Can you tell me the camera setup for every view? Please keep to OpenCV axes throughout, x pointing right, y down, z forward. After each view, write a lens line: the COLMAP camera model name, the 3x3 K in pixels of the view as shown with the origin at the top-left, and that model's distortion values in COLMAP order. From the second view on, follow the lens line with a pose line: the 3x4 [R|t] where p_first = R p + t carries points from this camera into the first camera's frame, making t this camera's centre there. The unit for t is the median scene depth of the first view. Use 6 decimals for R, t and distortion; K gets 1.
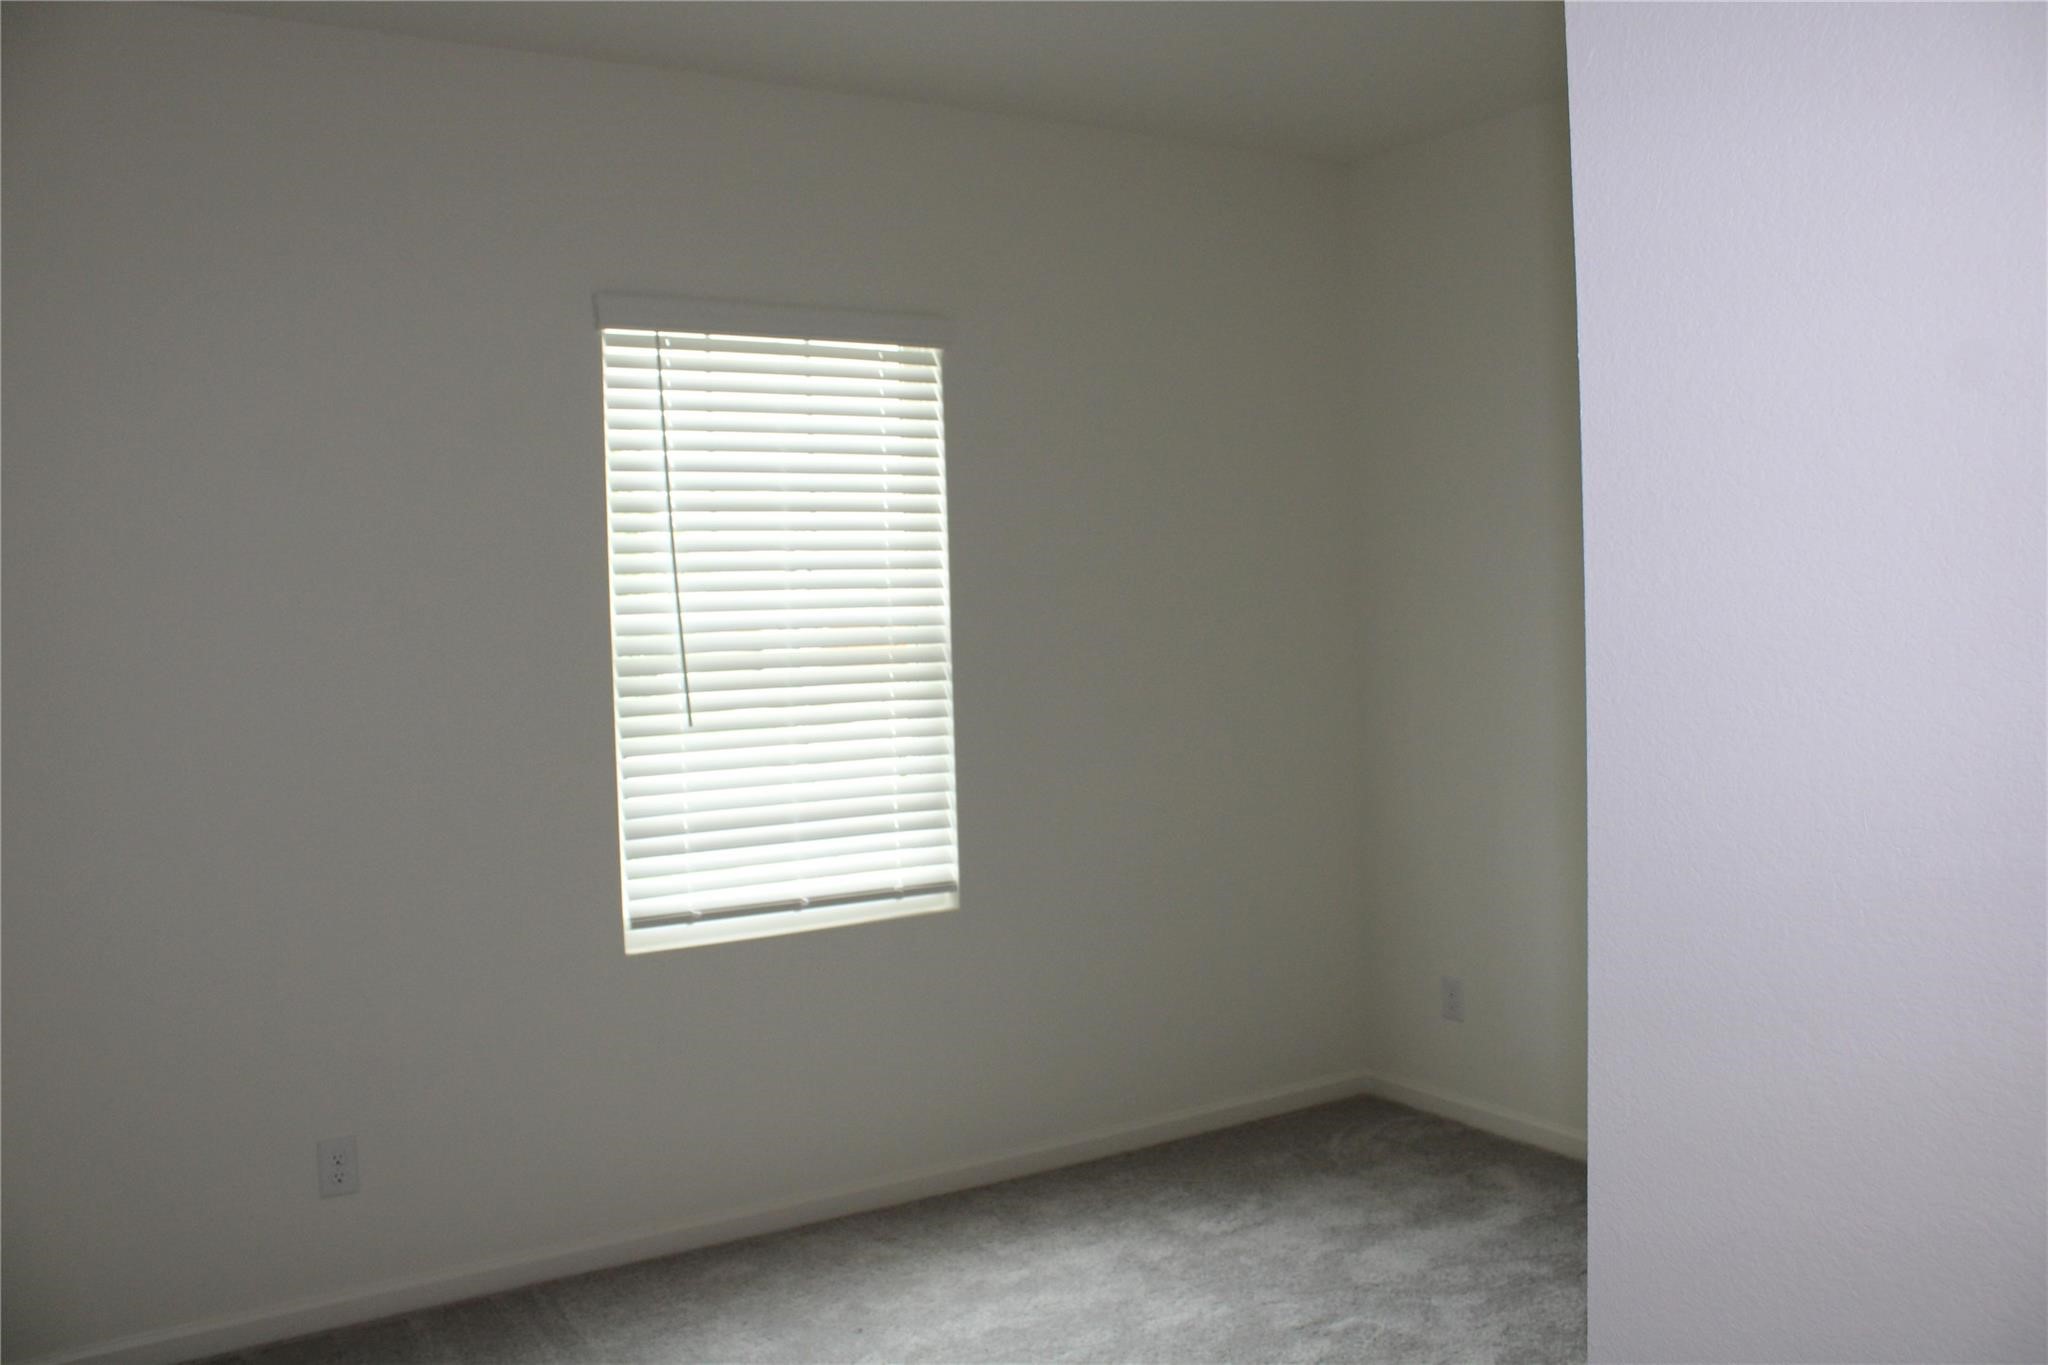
lens RADIAL K [[1704.6, 0, 1024.0], [0, 1704.6, 682.5], [0, 0, 1]] dist [-0.195014, 0.189851]
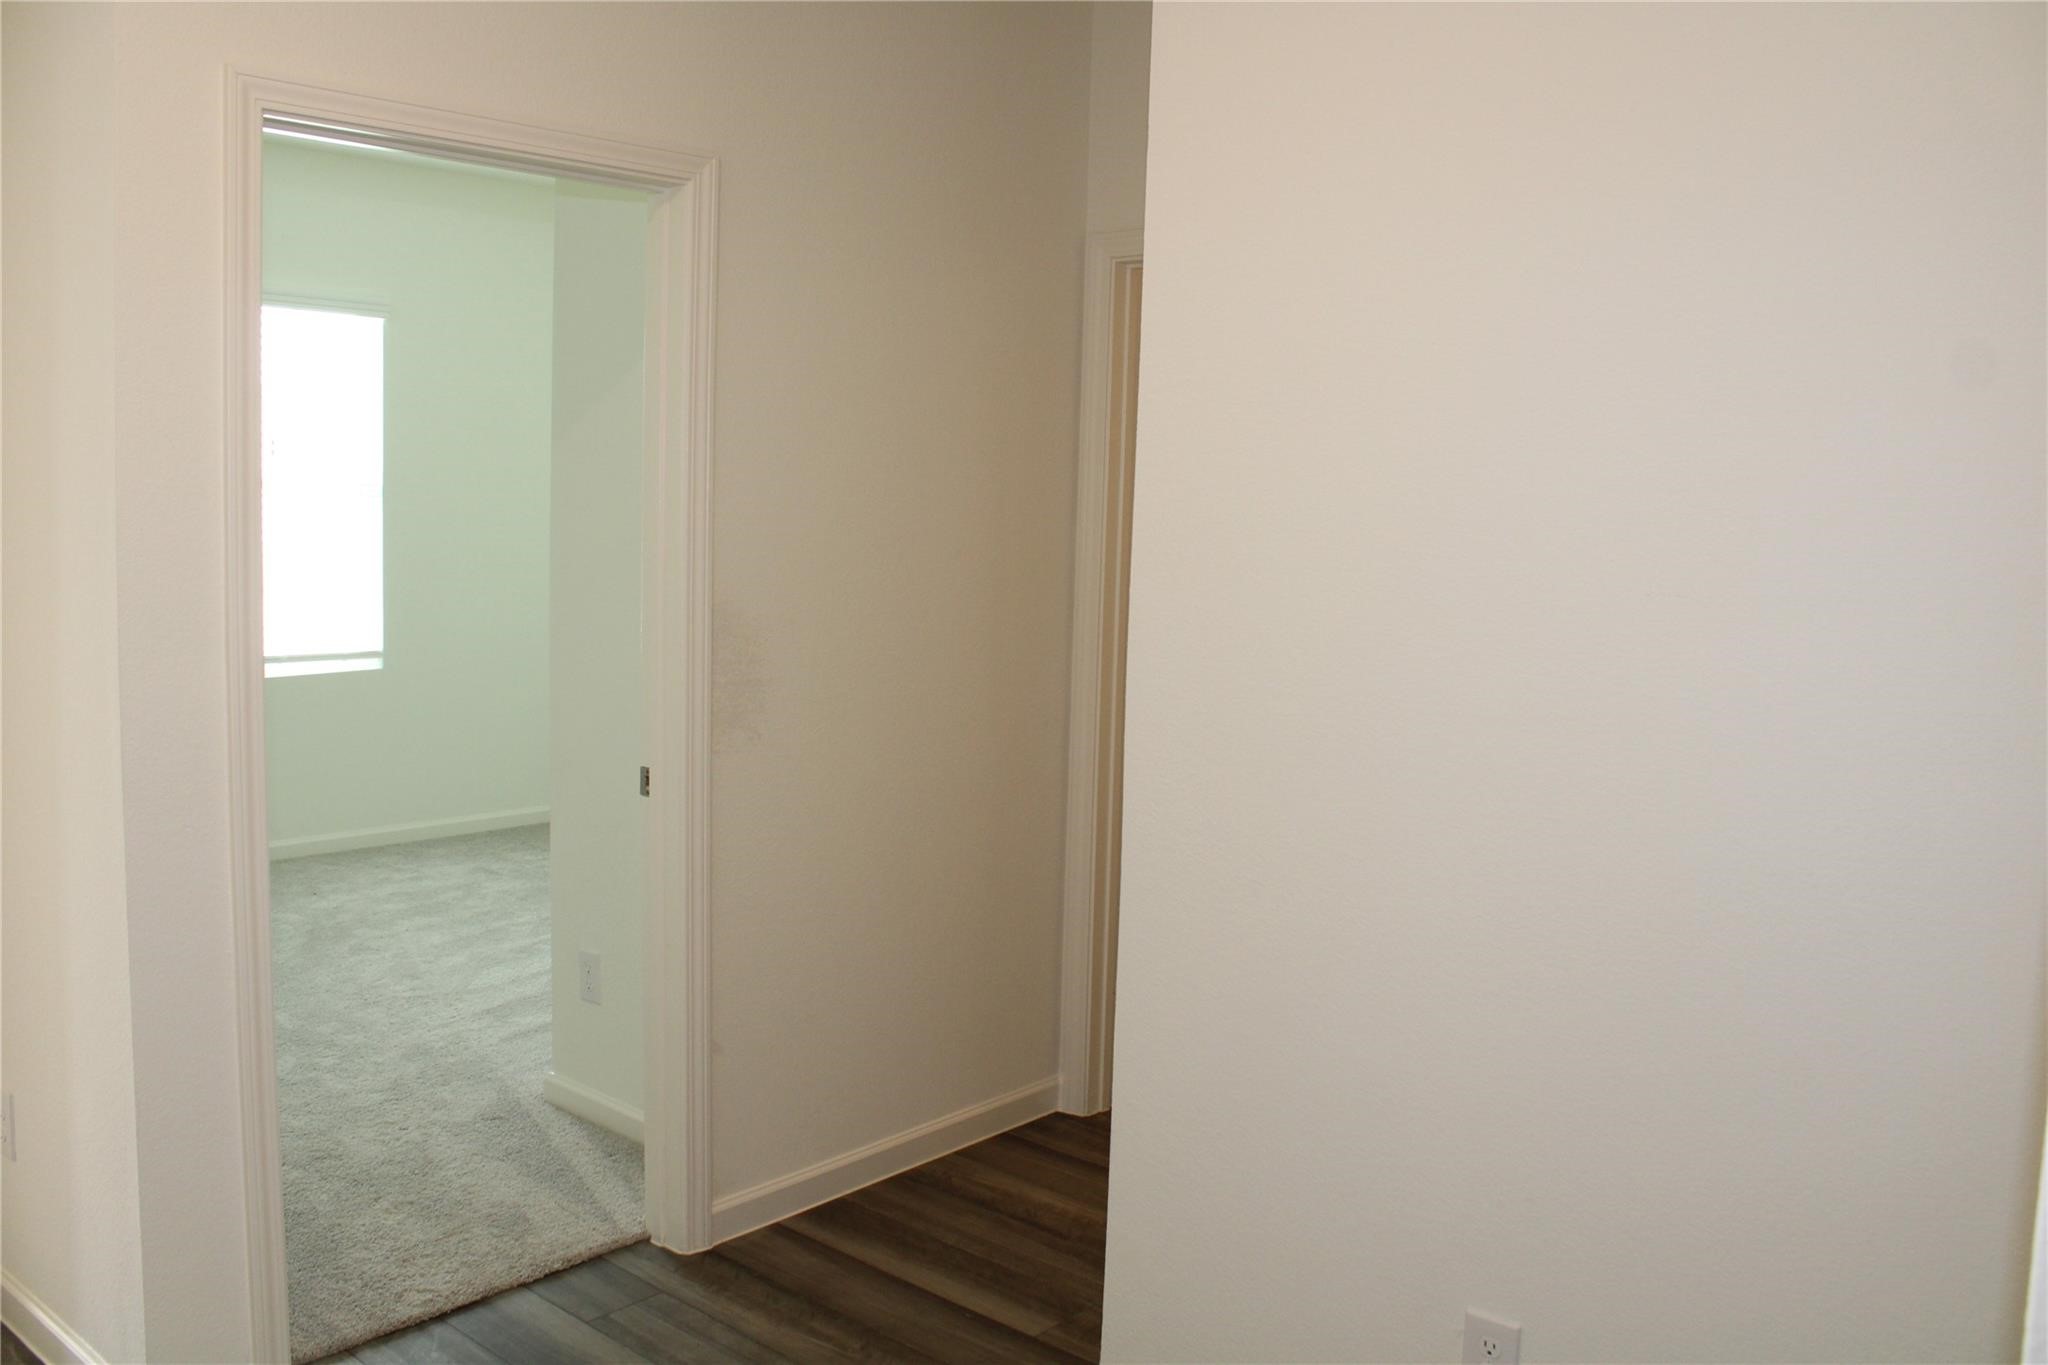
lens RADIAL K [[1704.6, 0, 1024.0], [0, 1704.6, 682.5], [0, 0, 1]] dist [-0.195014, 0.189851]
pose [[0.951150, 0.025479, 0.307675, 0.062854], [-0.043924, 0.997619, 0.053172, 0.039795], [-0.305587, -0.064089, 0.950005, -0.770406]]
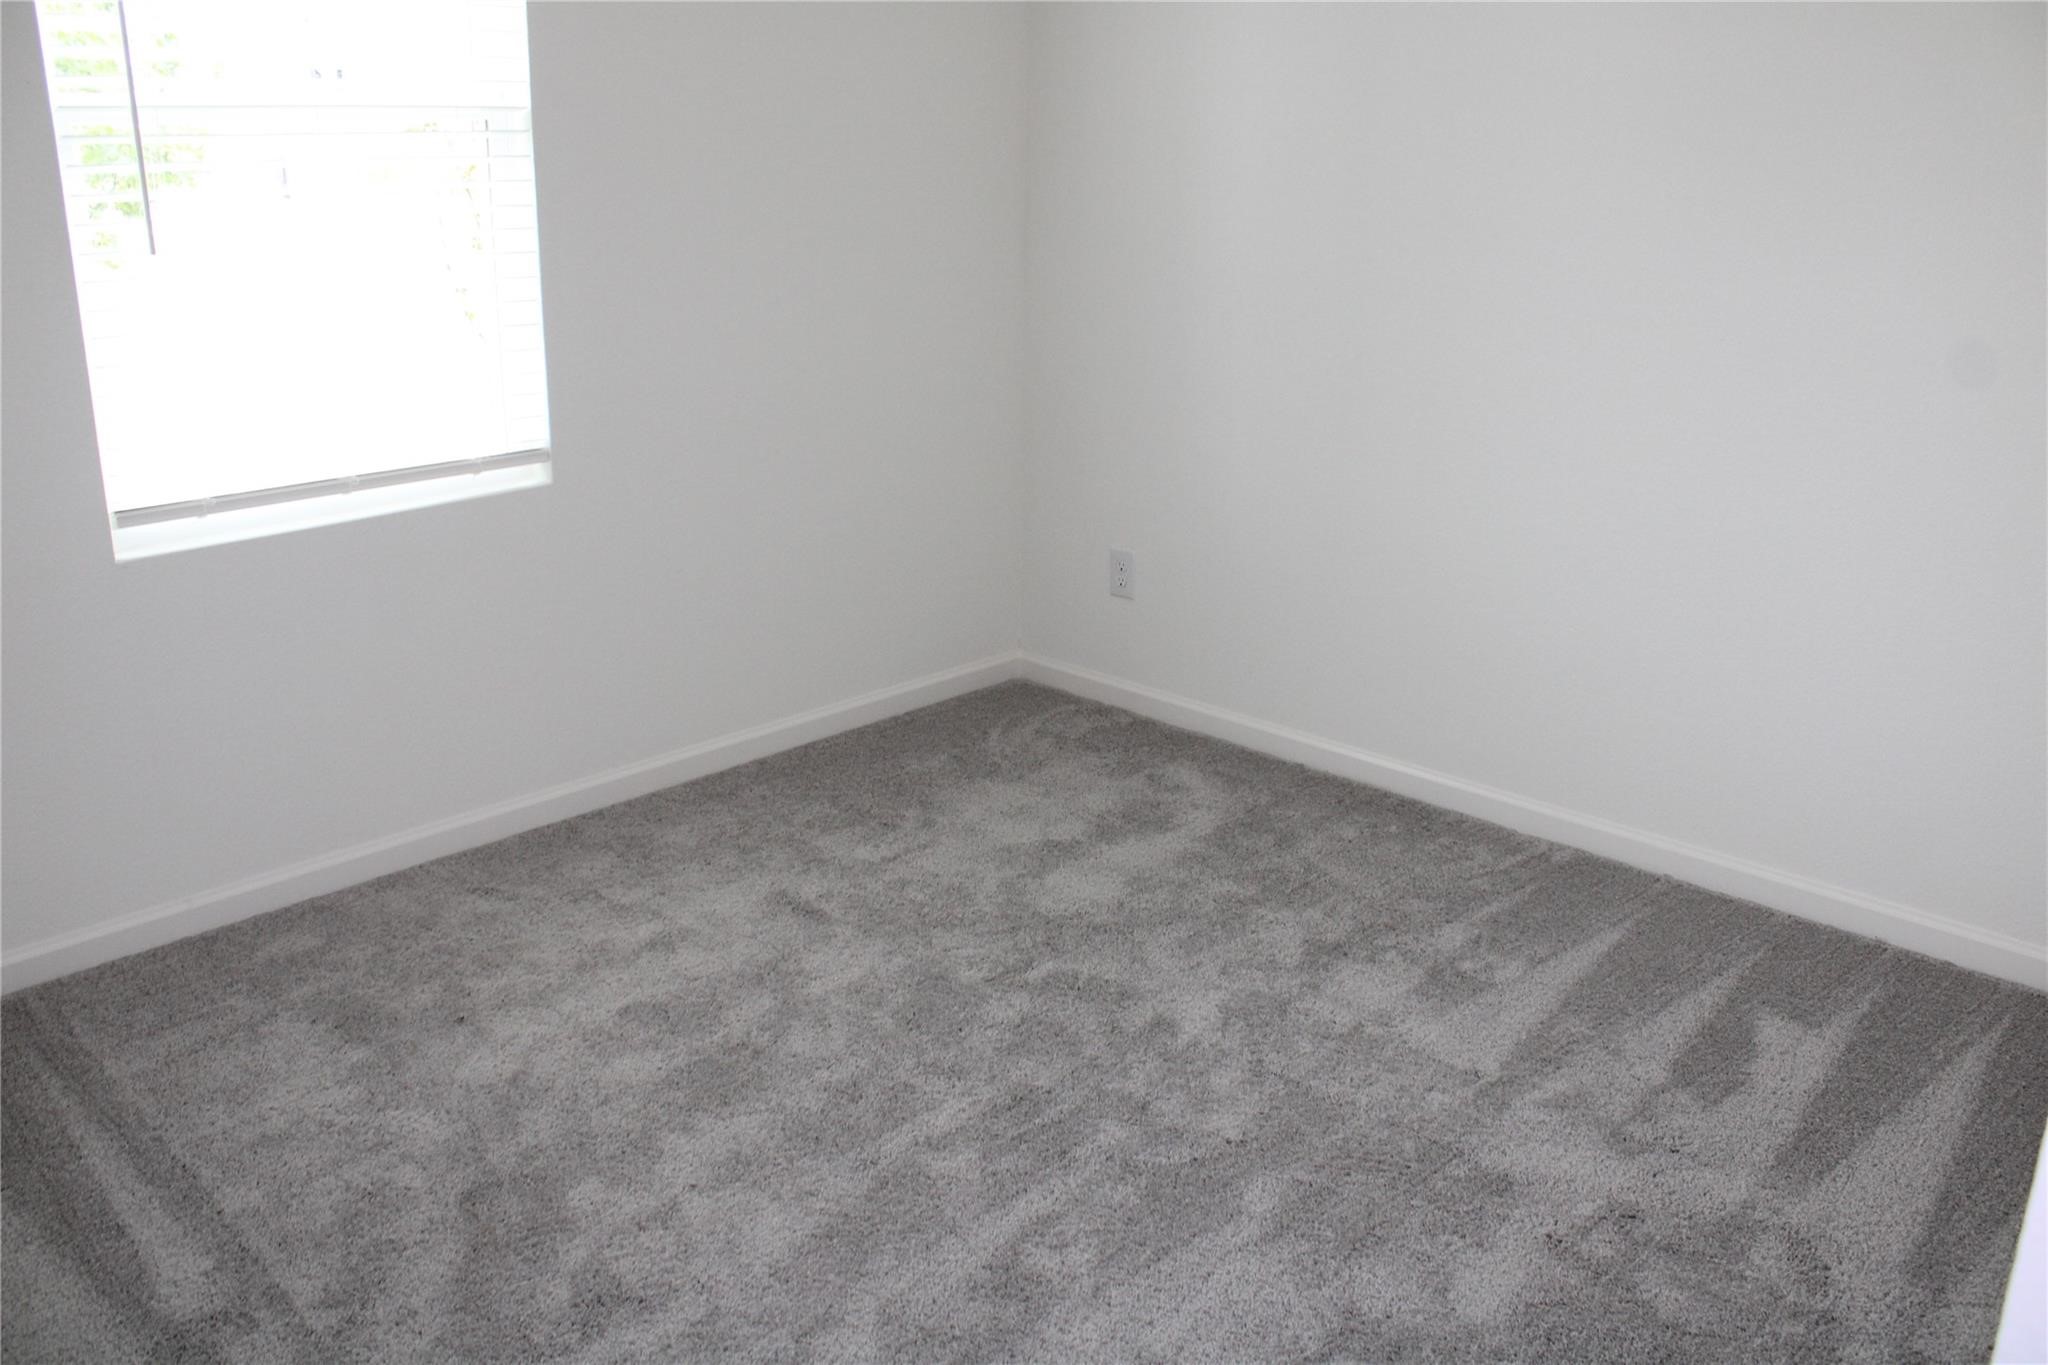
lens RADIAL K [[1704.6, 0, 1024.0], [0, 1704.6, 682.5], [0, 0, 1]] dist [-0.195014, 0.189851]
pose [[0.968238, -0.040432, 0.246740, -0.023585], [-0.026860, 0.964308, 0.263419, 0.009756], [-0.248584, -0.261679, 0.932593, 0.194784]]
